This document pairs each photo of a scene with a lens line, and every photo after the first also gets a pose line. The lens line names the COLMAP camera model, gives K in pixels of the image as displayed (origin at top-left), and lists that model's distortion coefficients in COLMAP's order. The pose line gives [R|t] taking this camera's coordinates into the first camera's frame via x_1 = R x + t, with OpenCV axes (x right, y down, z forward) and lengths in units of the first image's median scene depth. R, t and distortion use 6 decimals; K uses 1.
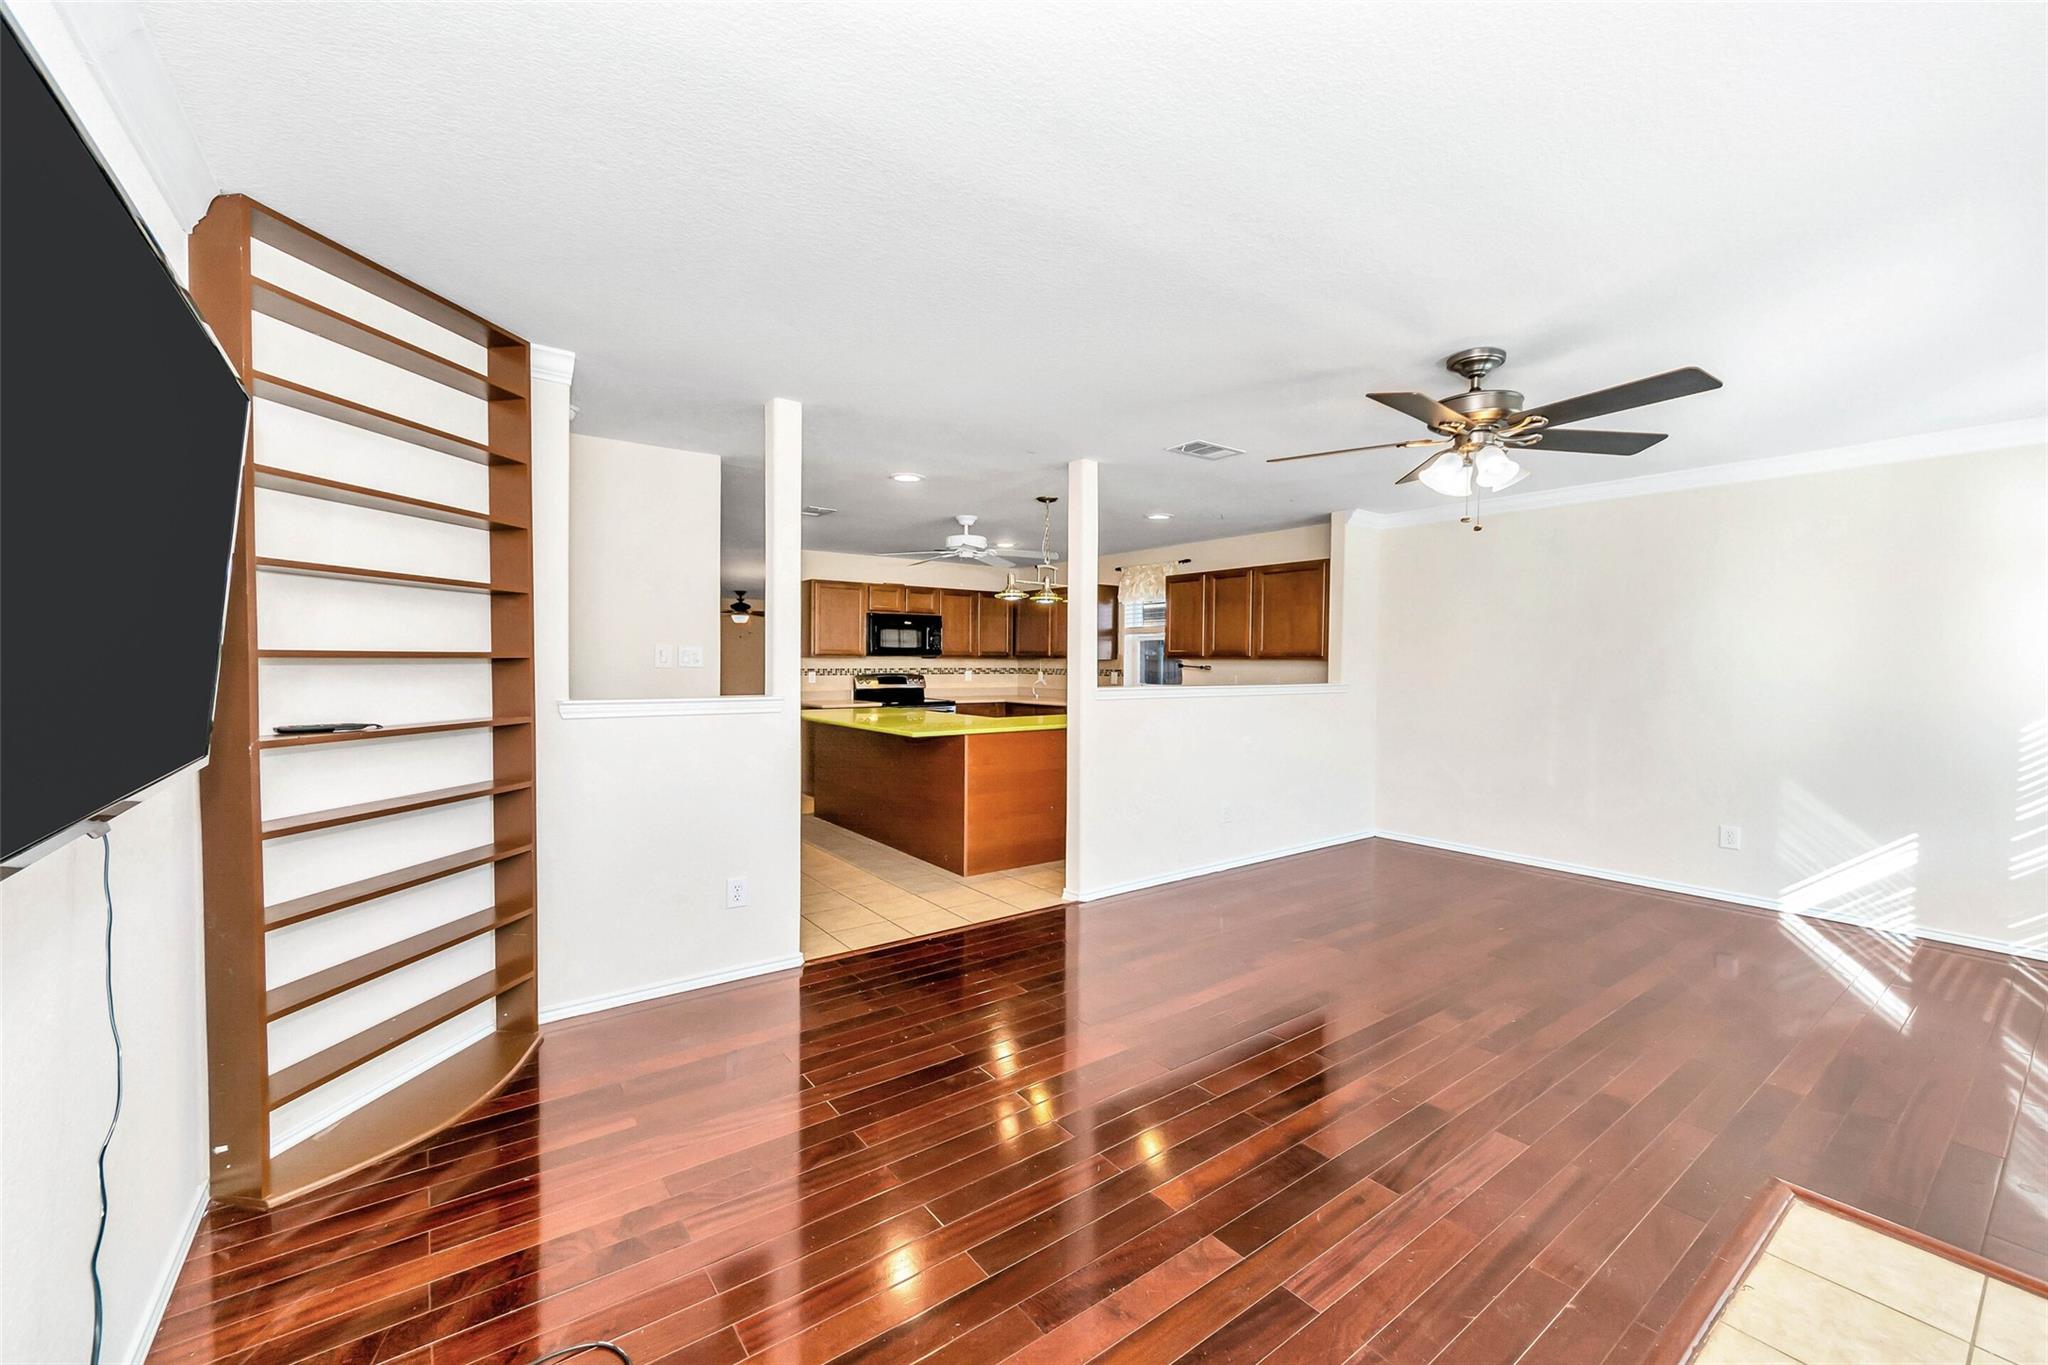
lens RADIAL K [[737.2, 0, 986.7], [0, 737.2, 674.2], [0, 0, 1]] dist [0.000203, -0.000003]
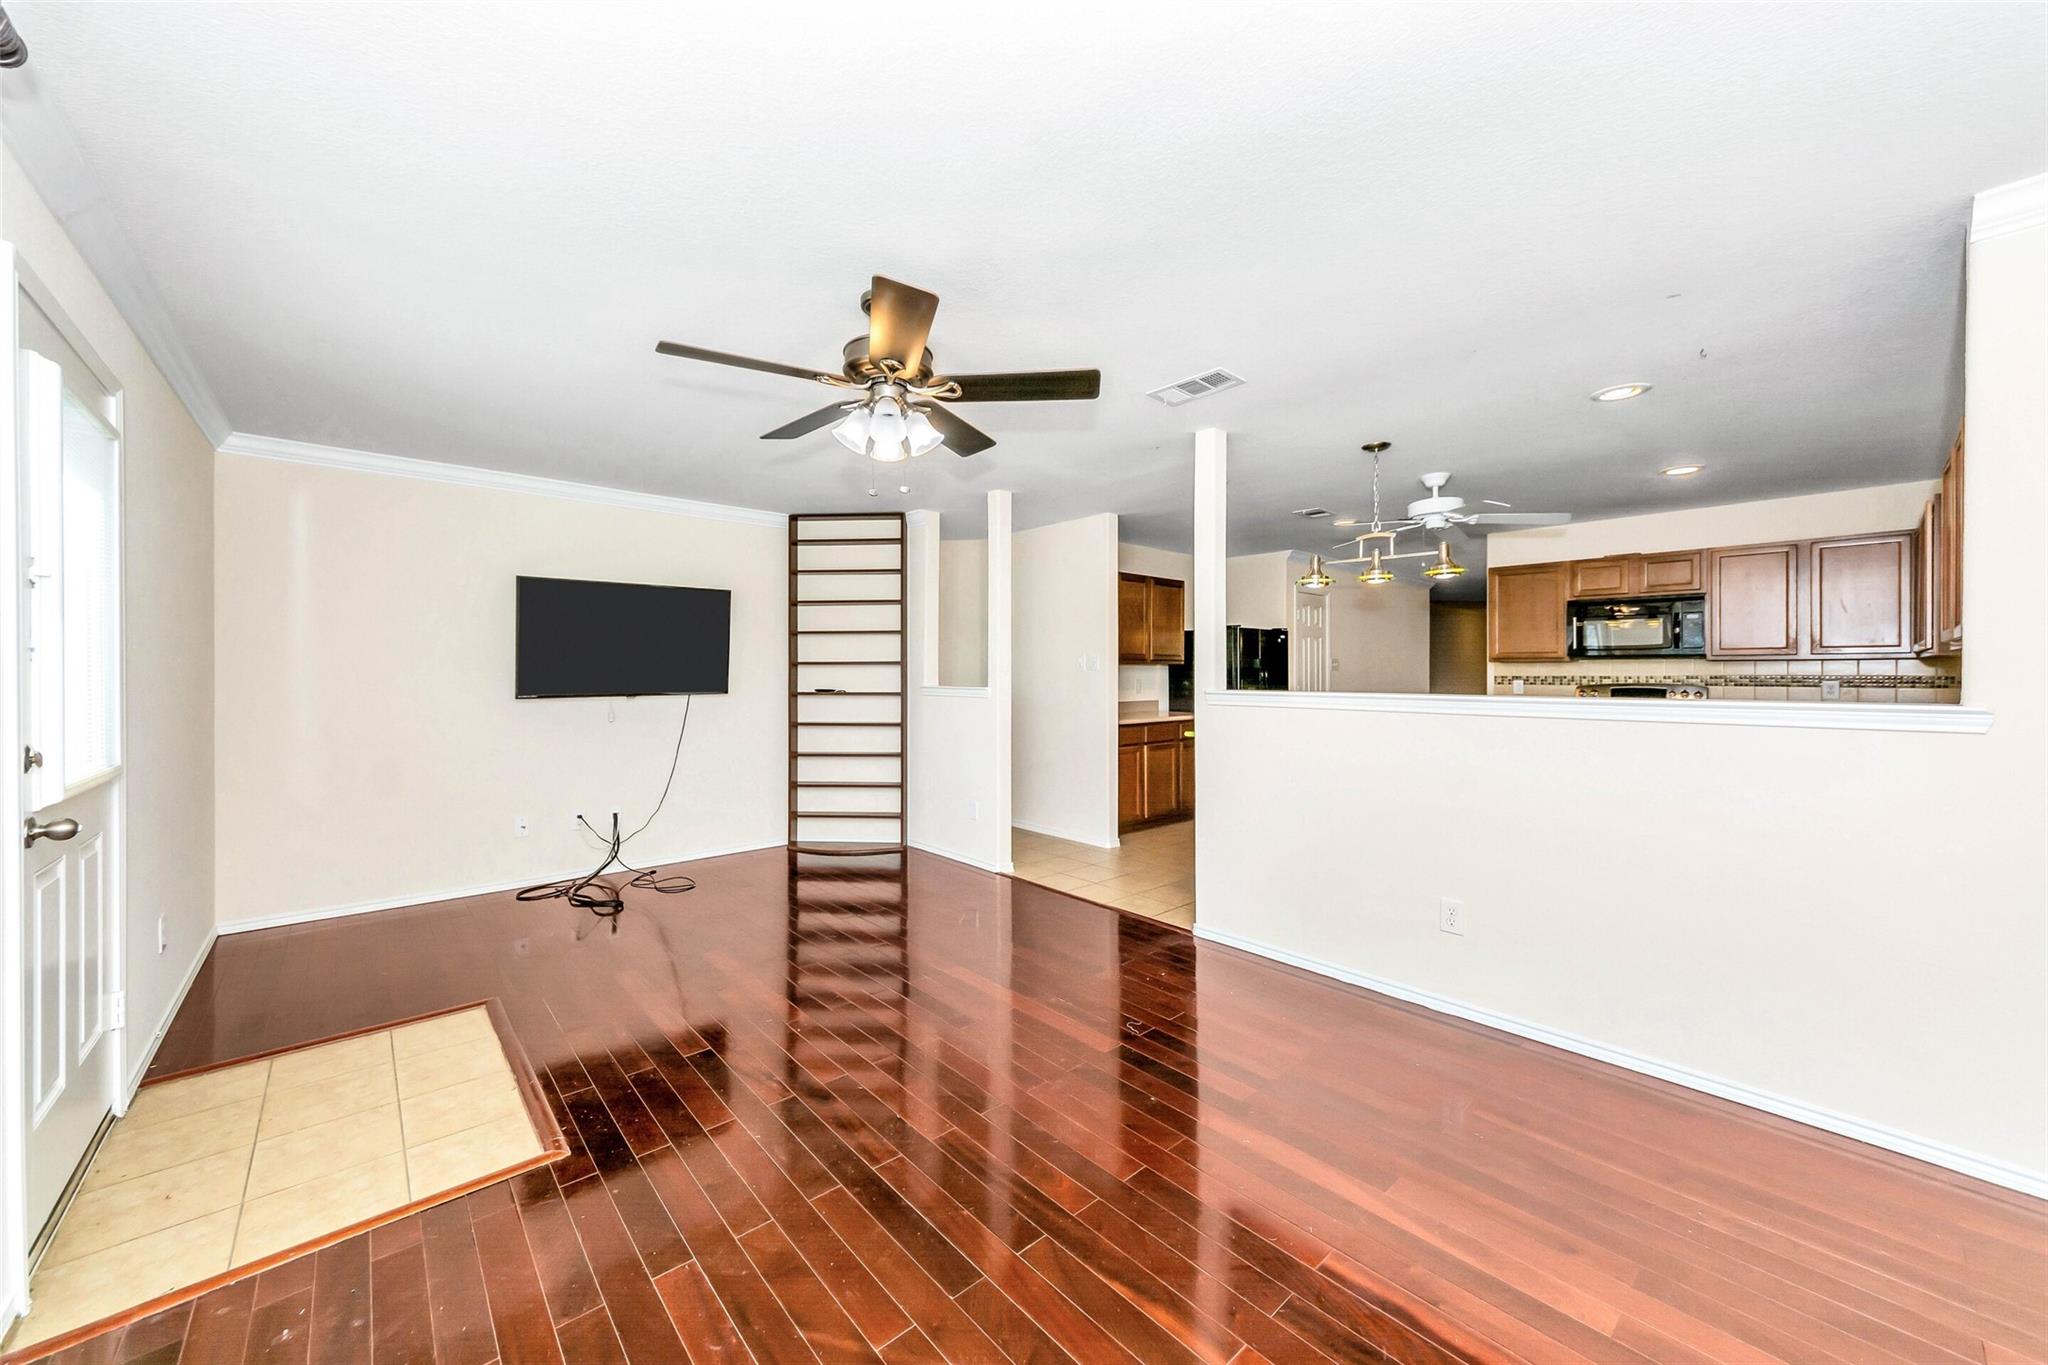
lens RADIAL K [[737.2, 0, 986.7], [0, 737.2, 674.2], [0, 0, 1]] dist [0.000203, -0.000003]
pose [[0.130299, 0.002291, -0.991472, 0.675183], [-0.018973, 0.999820, -0.000184, 0.002694], [0.991293, 0.018835, 0.130319, 0.441532]]
